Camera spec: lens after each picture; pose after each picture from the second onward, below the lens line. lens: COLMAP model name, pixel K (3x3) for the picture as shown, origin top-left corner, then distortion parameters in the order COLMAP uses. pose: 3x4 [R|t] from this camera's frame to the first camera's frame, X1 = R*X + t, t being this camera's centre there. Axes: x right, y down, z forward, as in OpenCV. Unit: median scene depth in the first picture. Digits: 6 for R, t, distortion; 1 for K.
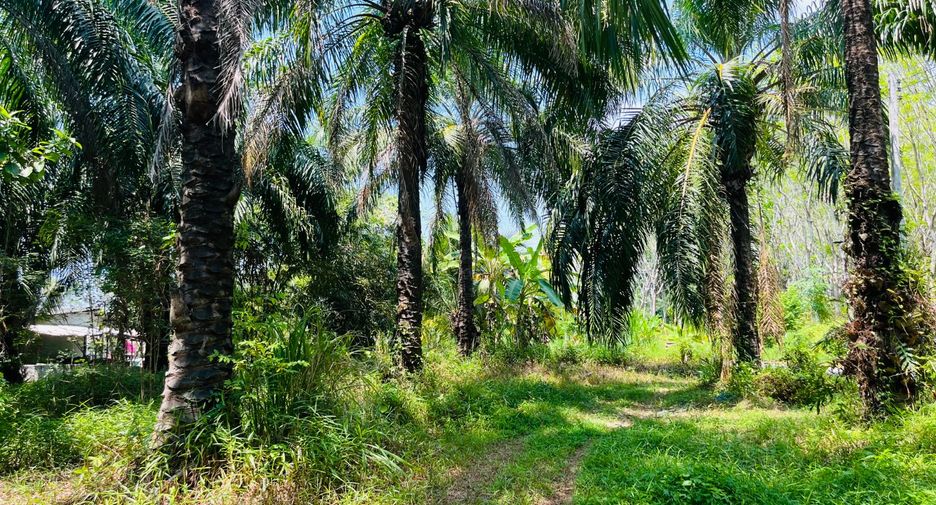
lens RADIAL K [[706.8, 0, 454.8], [0, 706.8, 251.4], [0, 0, 1]] dist [0.067791, -0.086387]
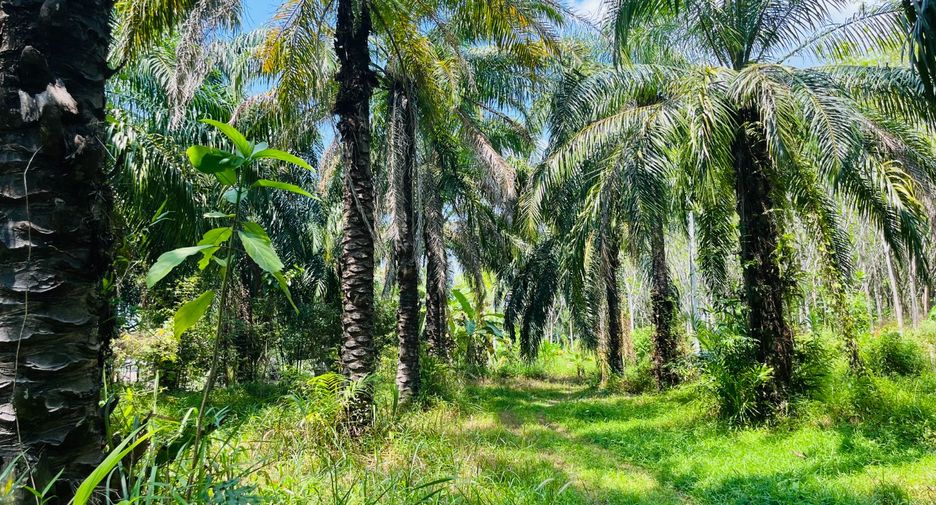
lens RADIAL K [[696.8, 0, 443.4], [0, 696.8, 253.9], [0, 0, 1]] dist [0.046856, -0.001796]
pose [[0.991560, 0.004229, 0.129577, -0.221569], [-0.000111, 0.999495, -0.031774, -0.078736], [-0.129646, 0.031491, 0.991060, -0.621443]]
